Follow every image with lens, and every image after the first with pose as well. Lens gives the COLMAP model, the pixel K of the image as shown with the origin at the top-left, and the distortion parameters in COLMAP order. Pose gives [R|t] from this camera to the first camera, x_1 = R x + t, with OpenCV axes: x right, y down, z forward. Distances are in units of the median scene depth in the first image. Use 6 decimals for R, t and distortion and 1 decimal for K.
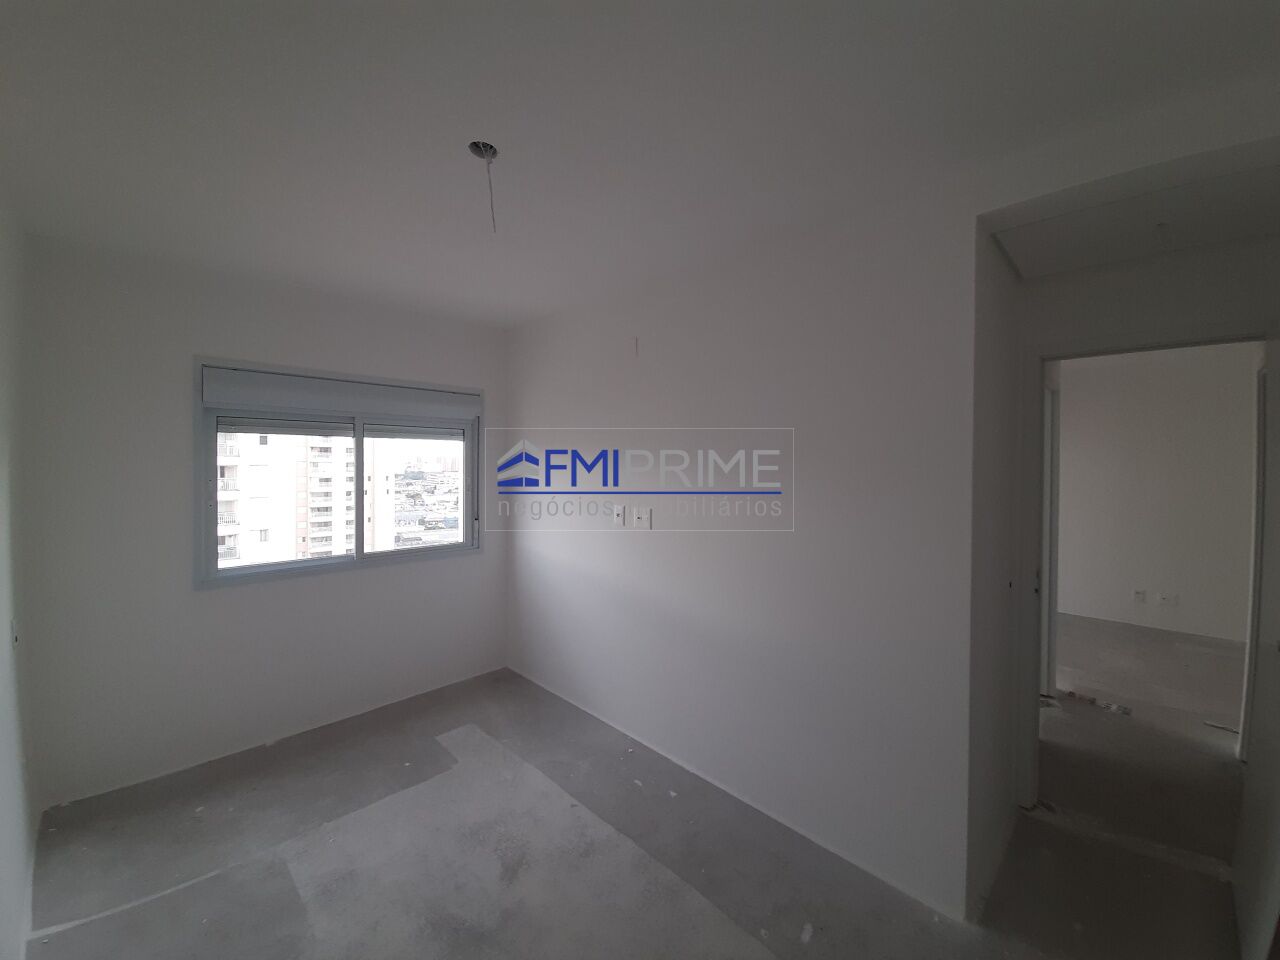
lens RADIAL K [[499.6, 0, 620.4], [0, 499.6, 468.6], [0, 0, 1]] dist [-0.004550, -0.004009]
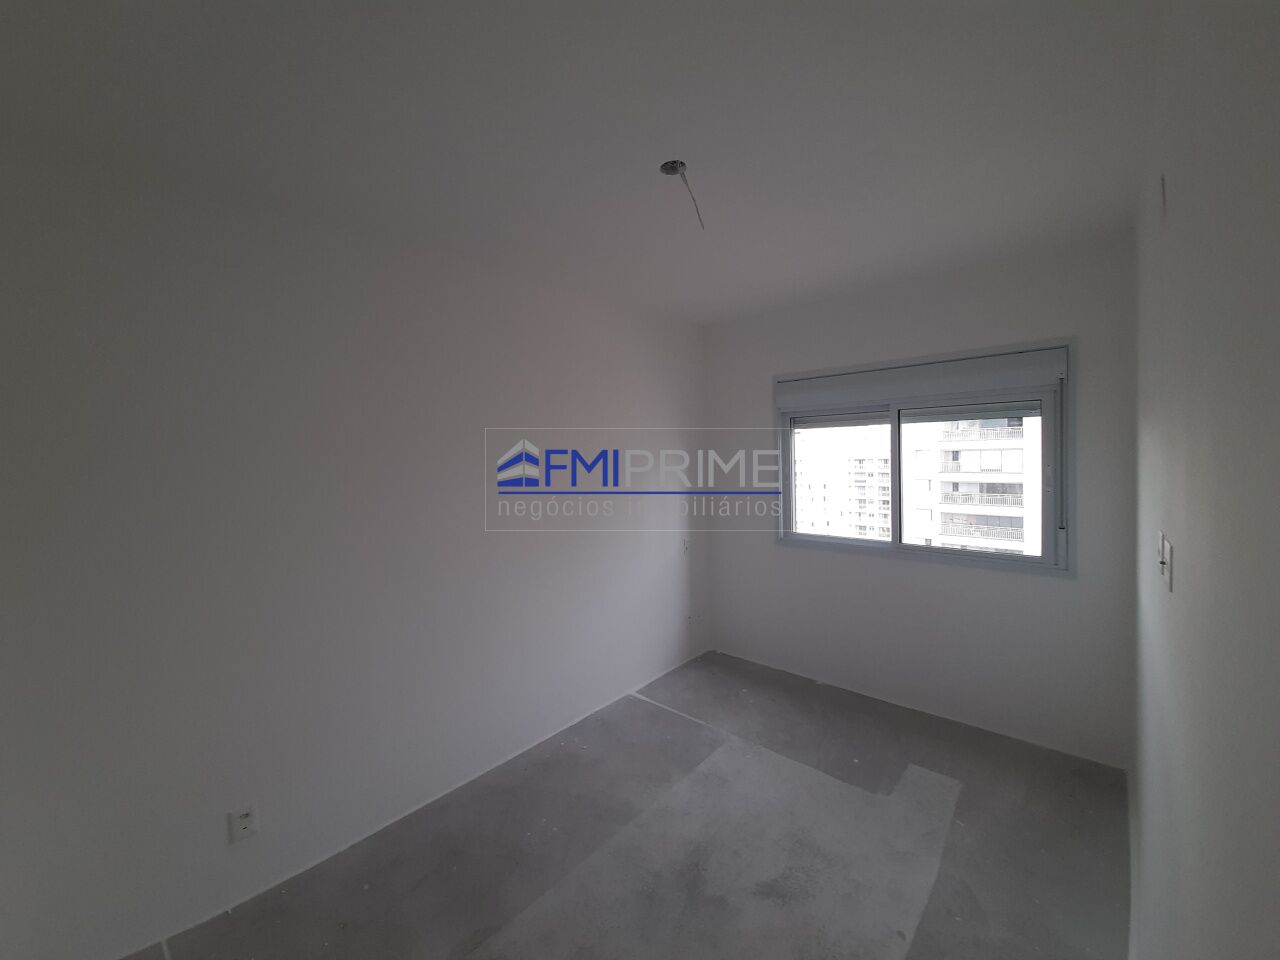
lens RADIAL K [[499.6, 0, 642.6], [0, 499.6, 469.4], [0, 0, 1]] dist [-0.004550, -0.004009]
pose [[0.055991, 0.024687, -0.998126, 0.483302], [0.013966, 0.999577, 0.025506, -0.006116], [0.998334, -0.015368, 0.055622, 0.513309]]
